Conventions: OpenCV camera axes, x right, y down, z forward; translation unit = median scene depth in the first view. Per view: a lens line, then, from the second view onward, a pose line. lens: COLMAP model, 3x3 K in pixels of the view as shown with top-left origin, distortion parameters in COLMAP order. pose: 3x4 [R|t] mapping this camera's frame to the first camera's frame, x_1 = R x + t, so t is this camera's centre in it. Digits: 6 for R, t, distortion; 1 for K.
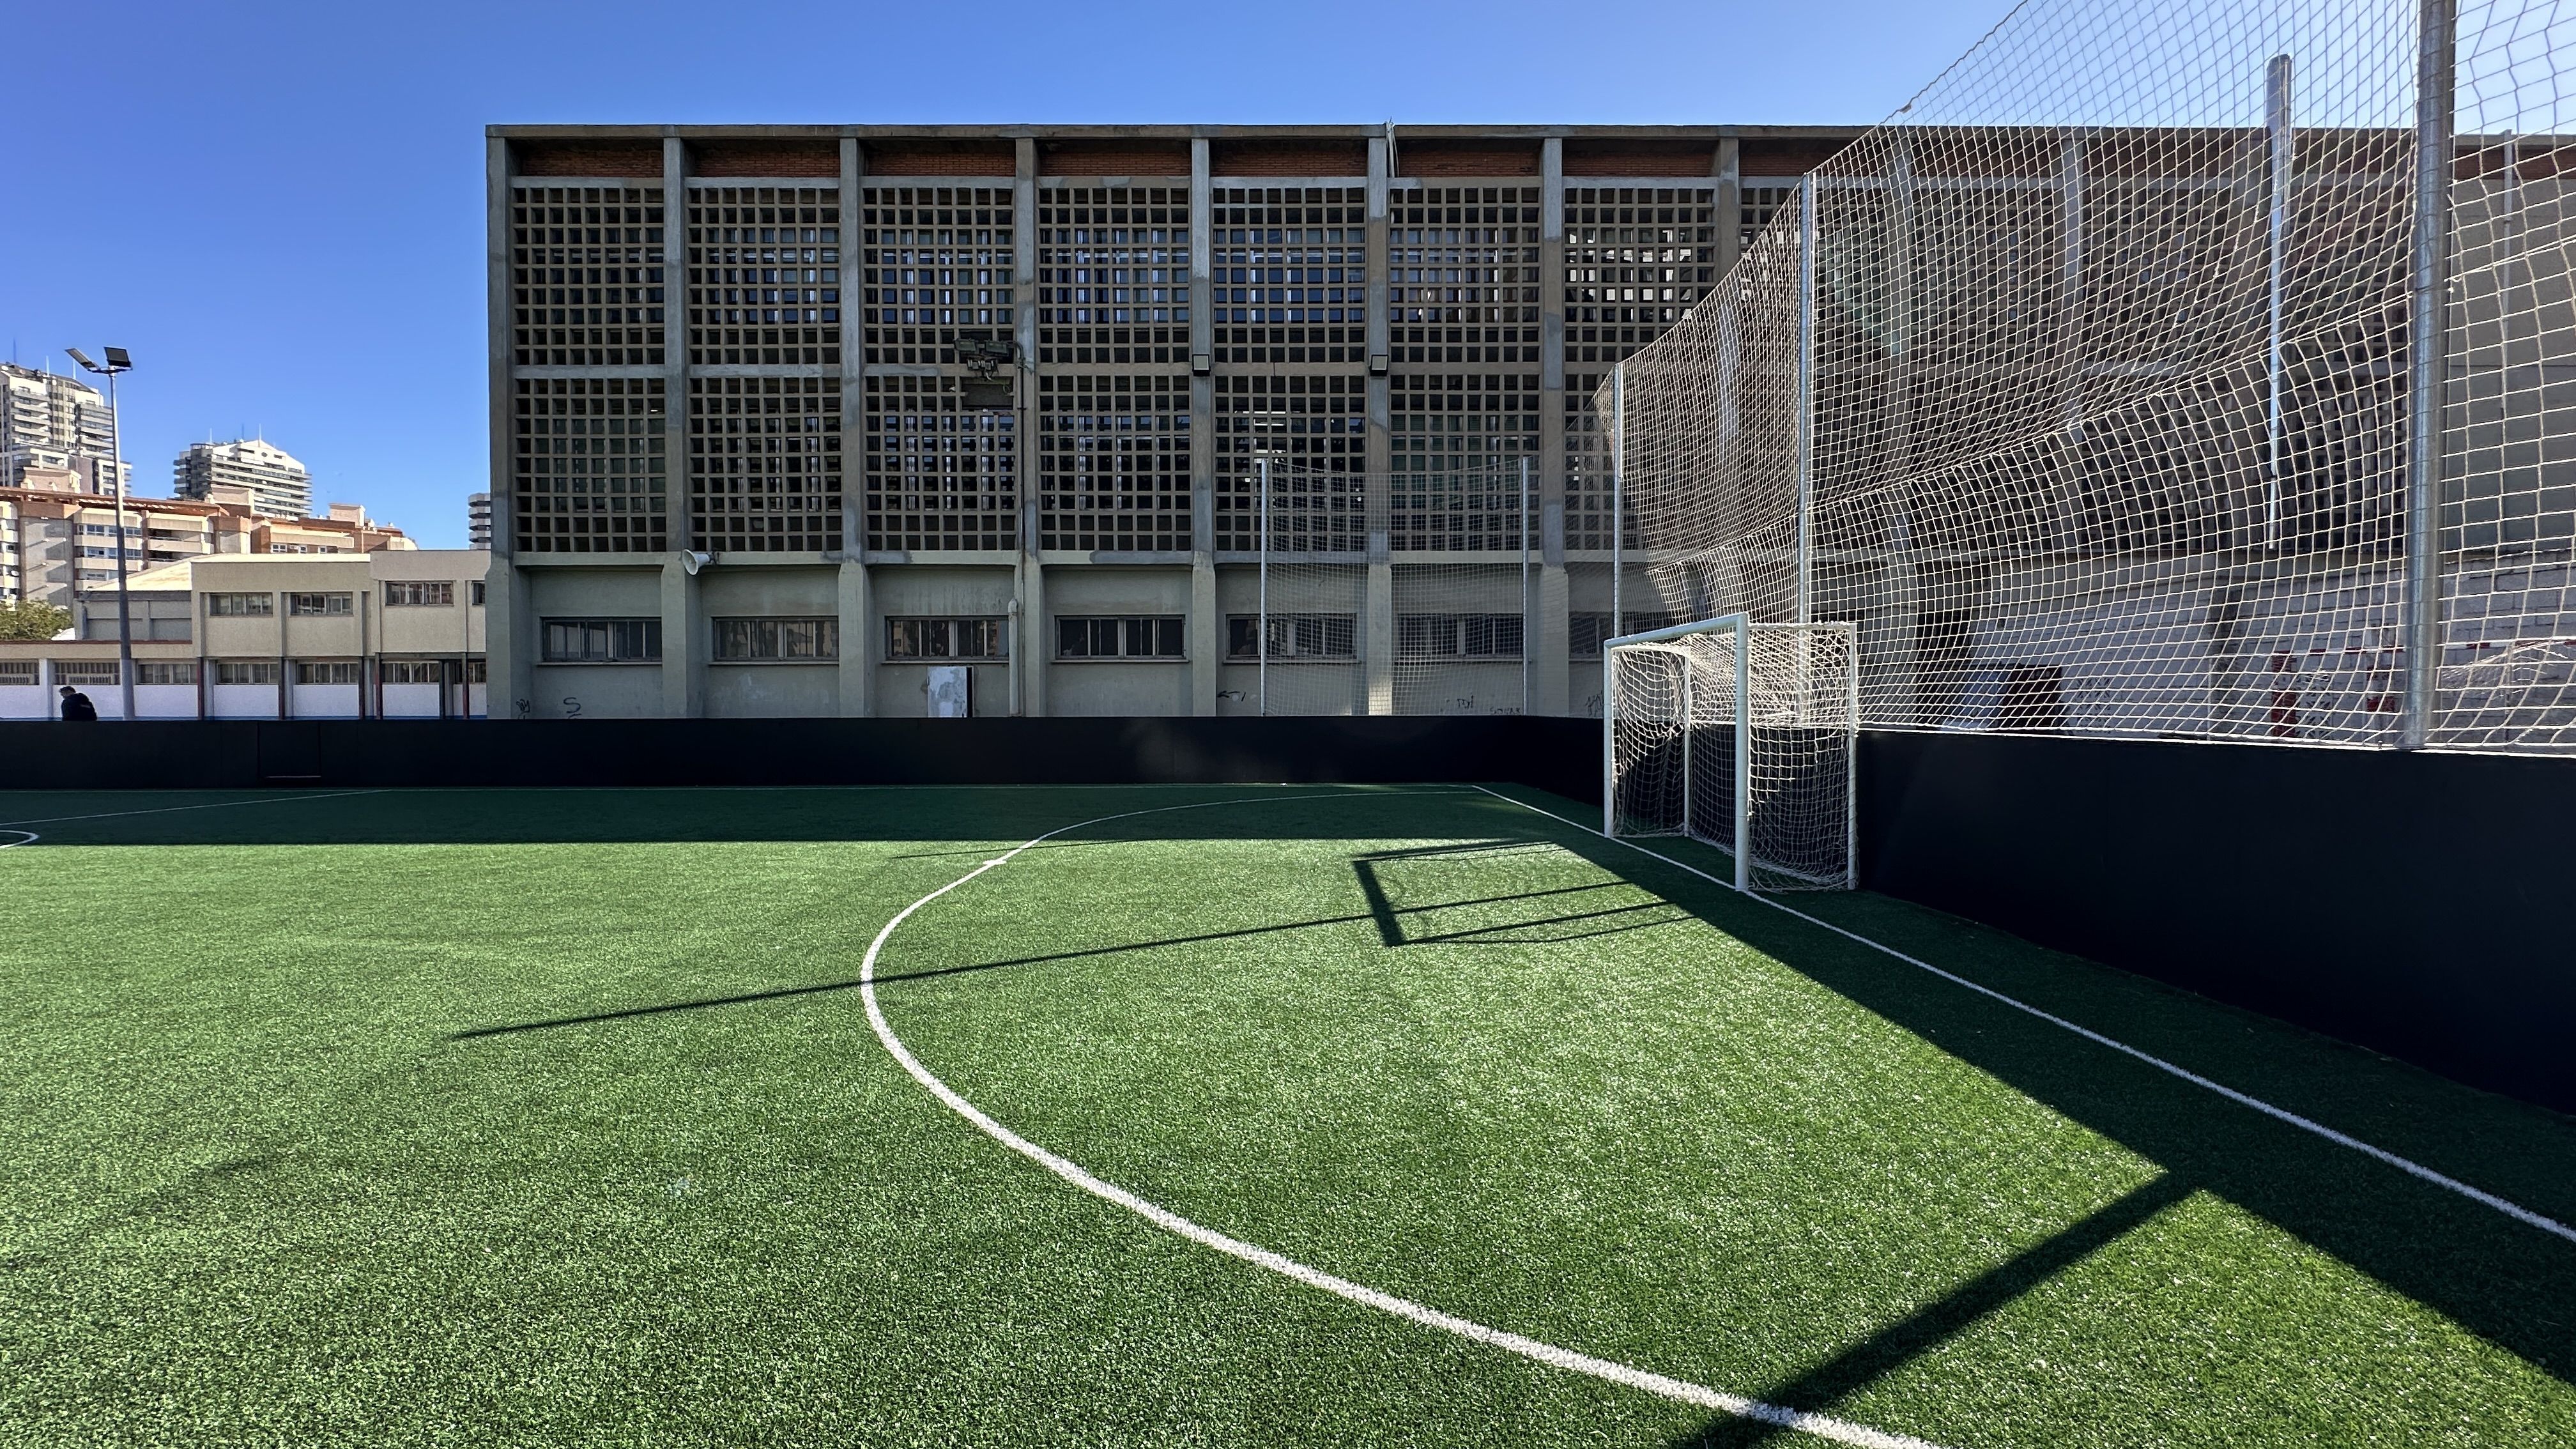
lens RADIAL K [[1008.8, 0, 1288.0], [0, 1008.8, 724.5], [0, 0, 1]] dist [-0.001337, -0.000083]
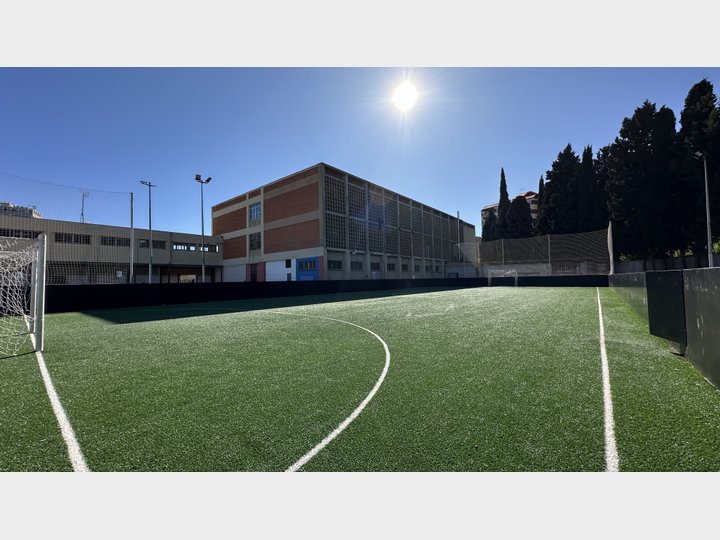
lens RADIAL K [[287.6, 0, 360.0], [0, 287.6, 270.0], [0, 0, 1]] dist [-0.000489, -0.000020]
pose [[0.636616, 0.014044, 0.771053, -1.723200], [0.034262, 0.998332, -0.046472, 0.012815], [-0.770419, 0.056002, 0.635073, -0.022467]]
